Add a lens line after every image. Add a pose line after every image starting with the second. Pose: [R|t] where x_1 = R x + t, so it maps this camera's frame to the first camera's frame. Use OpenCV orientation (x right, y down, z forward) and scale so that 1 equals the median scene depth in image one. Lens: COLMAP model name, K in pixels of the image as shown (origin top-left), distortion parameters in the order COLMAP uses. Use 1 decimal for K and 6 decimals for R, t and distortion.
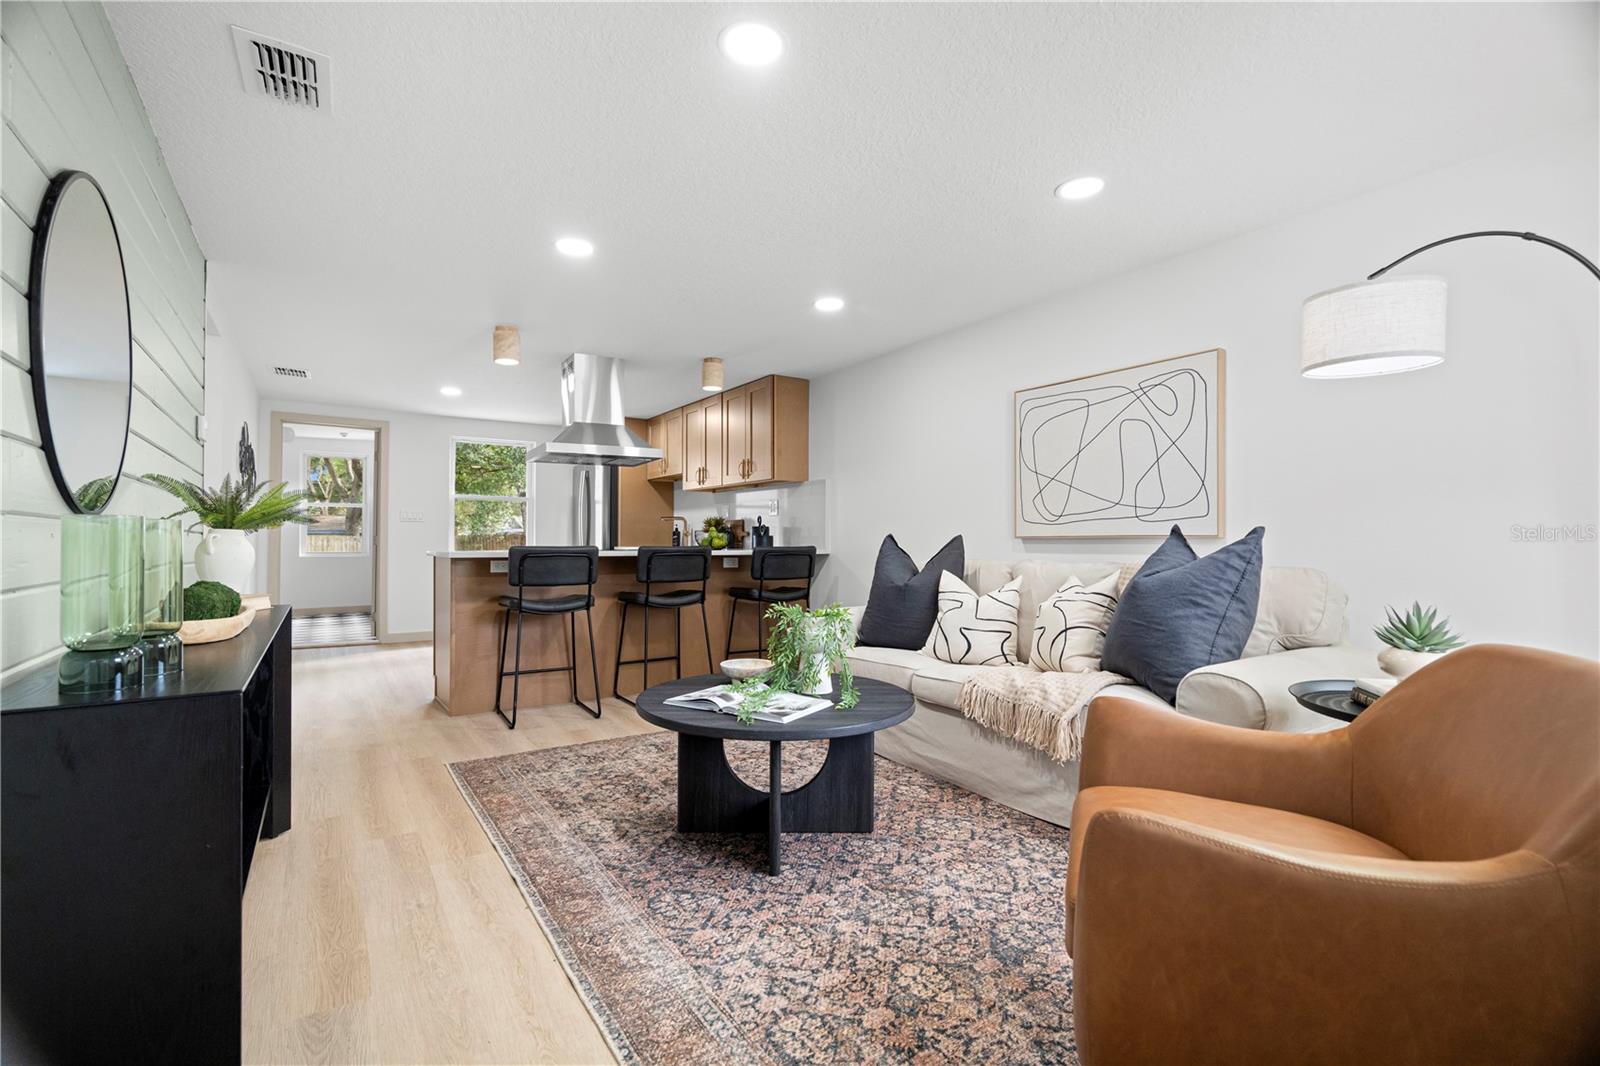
lens RADIAL K [[723.4, 0, 792.5], [0, 723.4, 538.5], [0, 0, 1]] dist [0.000570, 0.000135]
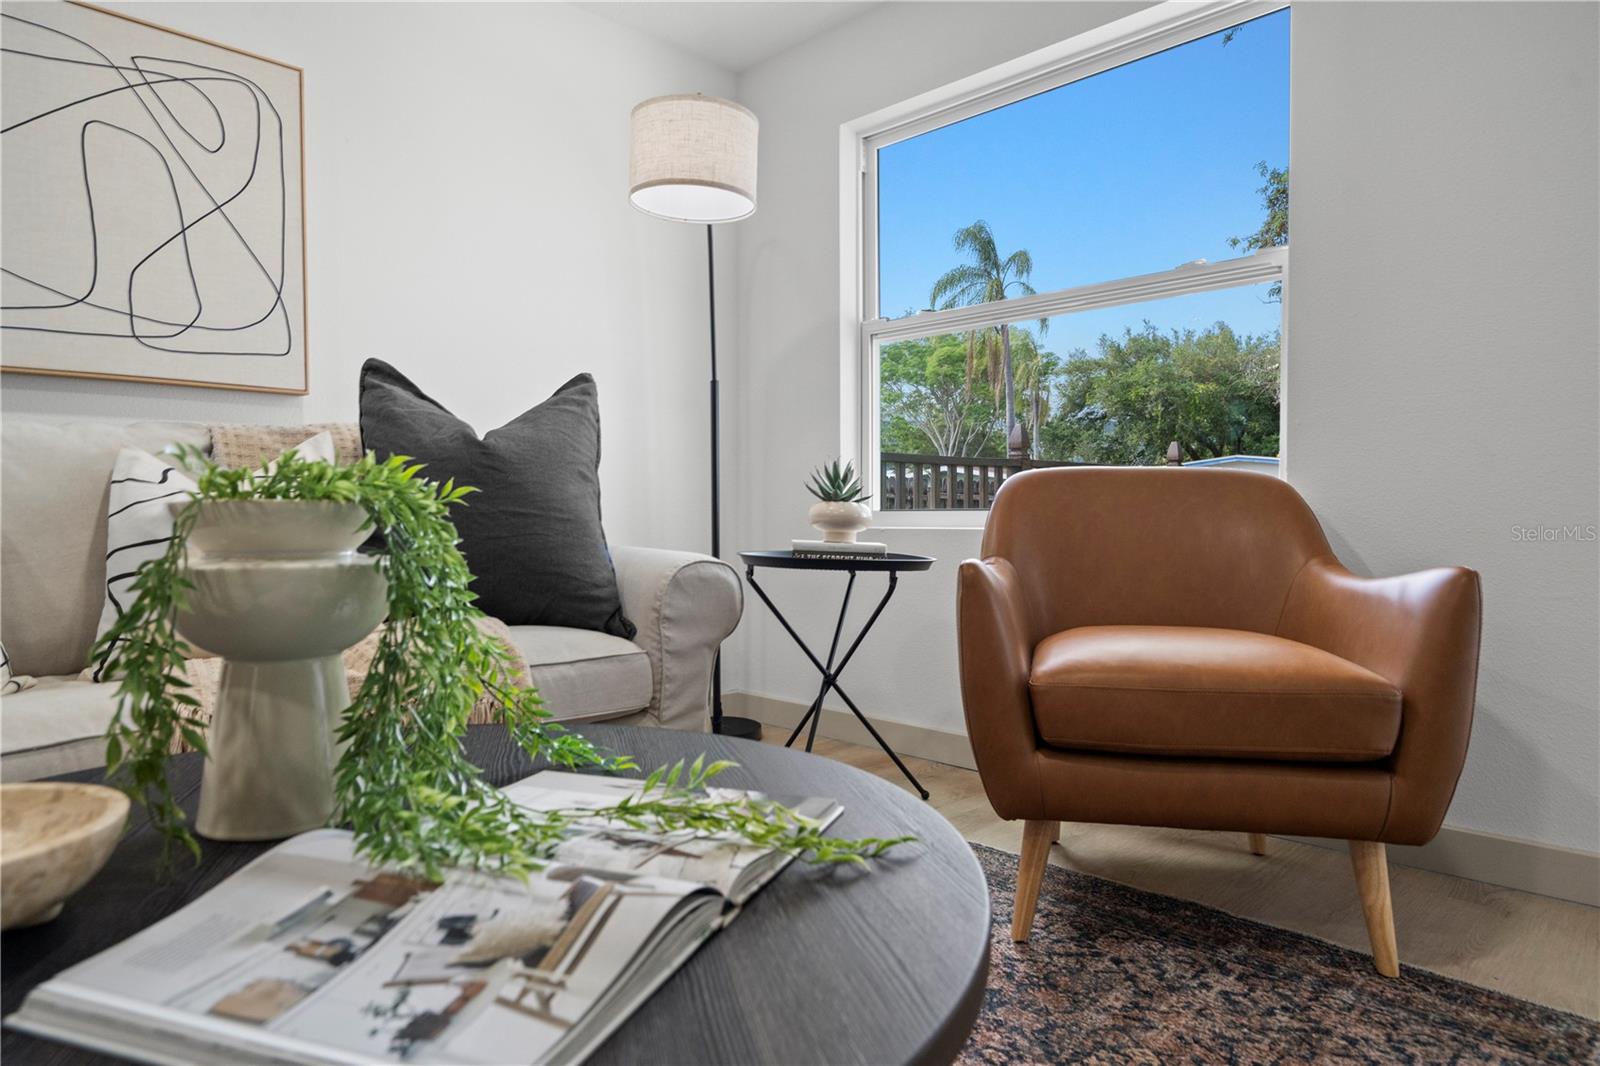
lens RADIAL K [[968.8, 0, 800.0], [0, 968.8, 533.0], [0, 0, 1]] dist [0.005411, 0.003319]
pose [[-0.209334, -0.023152, 0.977570, -0.287982], [0.002091, 0.999707, 0.024124, 0.098443], [-0.977842, 0.007094, -0.209224, 0.811343]]
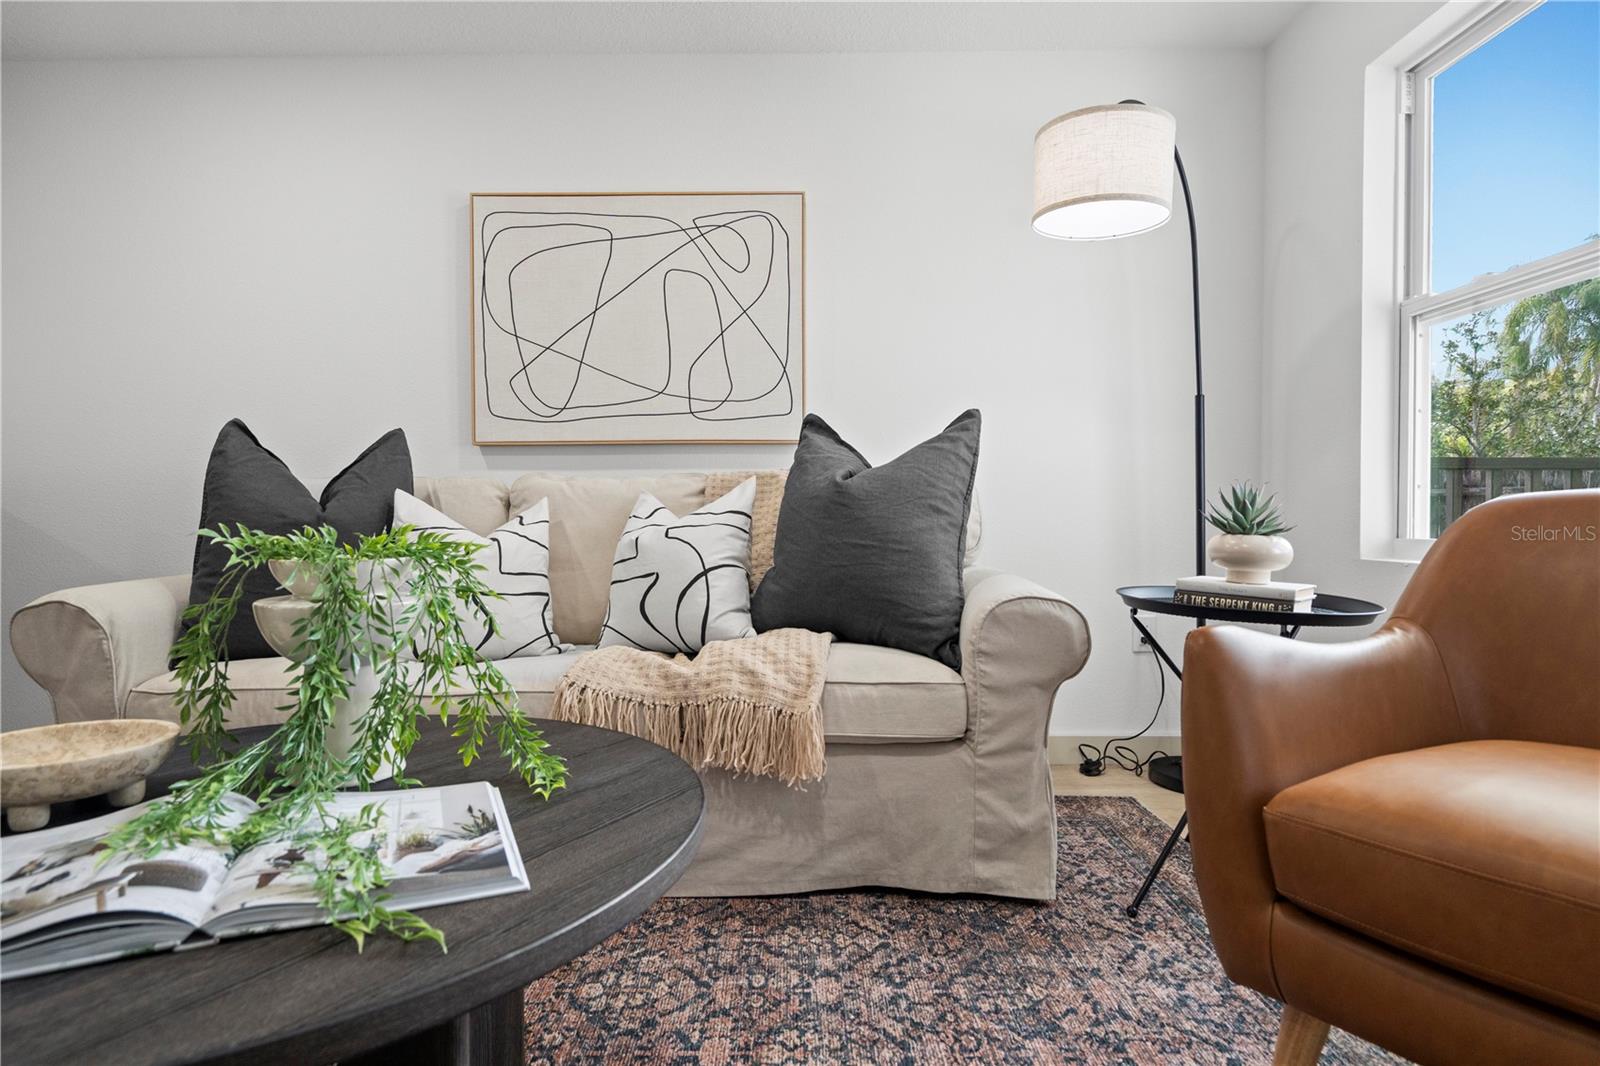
lens RADIAL K [[858.7, 0, 797.6], [0, 858.7, 528.7], [0, 0, 1]] dist [0.002904, 0.001447]
pose [[0.553838, -0.014285, 0.832502, -0.175329], [0.000404, 0.999857, 0.016887, 0.076838], [-0.832624, -0.009016, 0.553765, 0.530386]]
